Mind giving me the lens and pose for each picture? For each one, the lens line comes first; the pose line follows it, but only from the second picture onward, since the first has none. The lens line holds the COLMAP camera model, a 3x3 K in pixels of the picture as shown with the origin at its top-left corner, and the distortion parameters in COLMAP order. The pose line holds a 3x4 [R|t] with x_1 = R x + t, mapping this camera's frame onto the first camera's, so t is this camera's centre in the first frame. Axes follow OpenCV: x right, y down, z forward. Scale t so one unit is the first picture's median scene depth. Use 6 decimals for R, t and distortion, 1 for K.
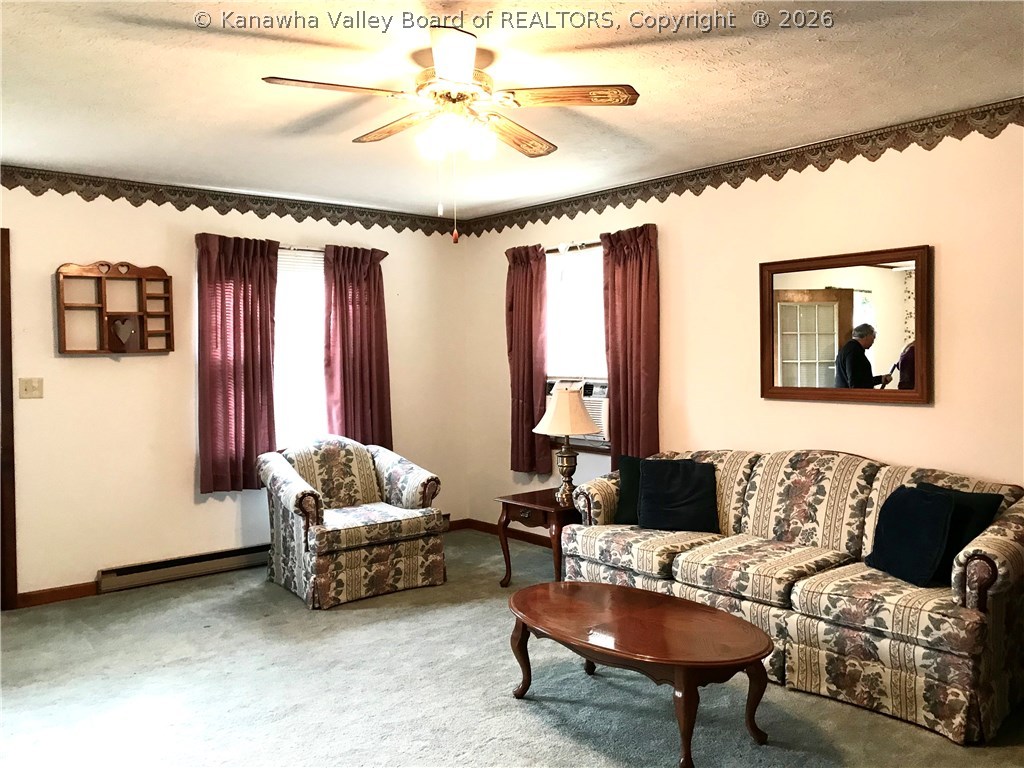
lens RADIAL K [[830.4, 0, 521.7], [0, 830.4, 377.8], [0, 0, 1]] dist [0.023266, -0.029047]
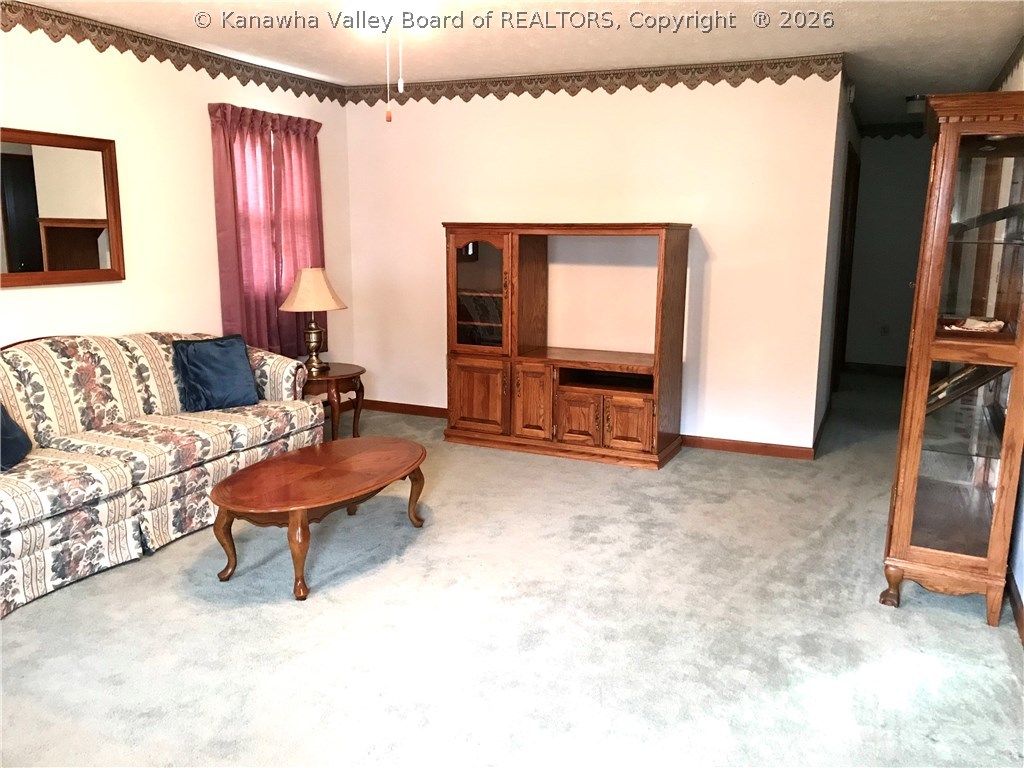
lens RADIAL K [[830.4, 0, 503.2], [0, 830.4, 382.4], [0, 0, 1]] dist [0.023266, -0.029047]
pose [[-0.434361, -0.154155, 0.887449, -0.717819], [0.019960, 0.983357, 0.180584, -0.024920], [-0.900518, 0.096152, -0.424055, 0.915790]]
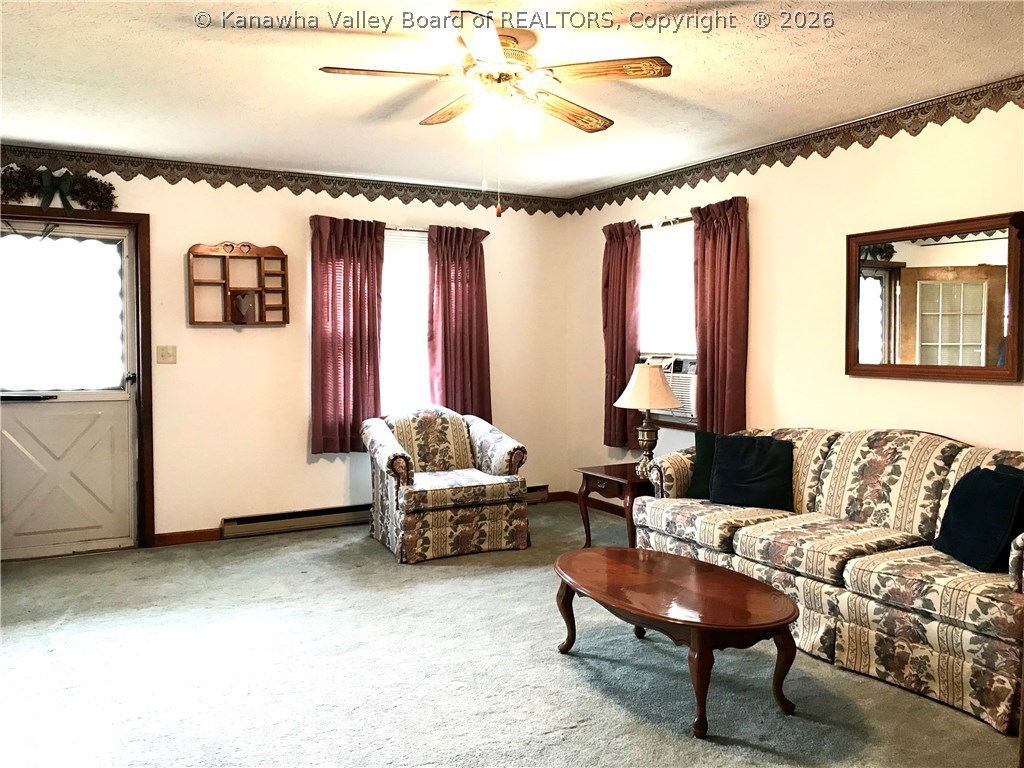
lens RADIAL K [[830.4, 0, 515.2], [0, 830.4, 378.2], [0, 0, 1]] dist [0.023266, -0.029047]
pose [[0.981233, 0.019146, -0.191874, 0.101638], [-0.015261, 0.999648, 0.021704, 0.013674], [0.192222, -0.018369, 0.981180, -0.024001]]
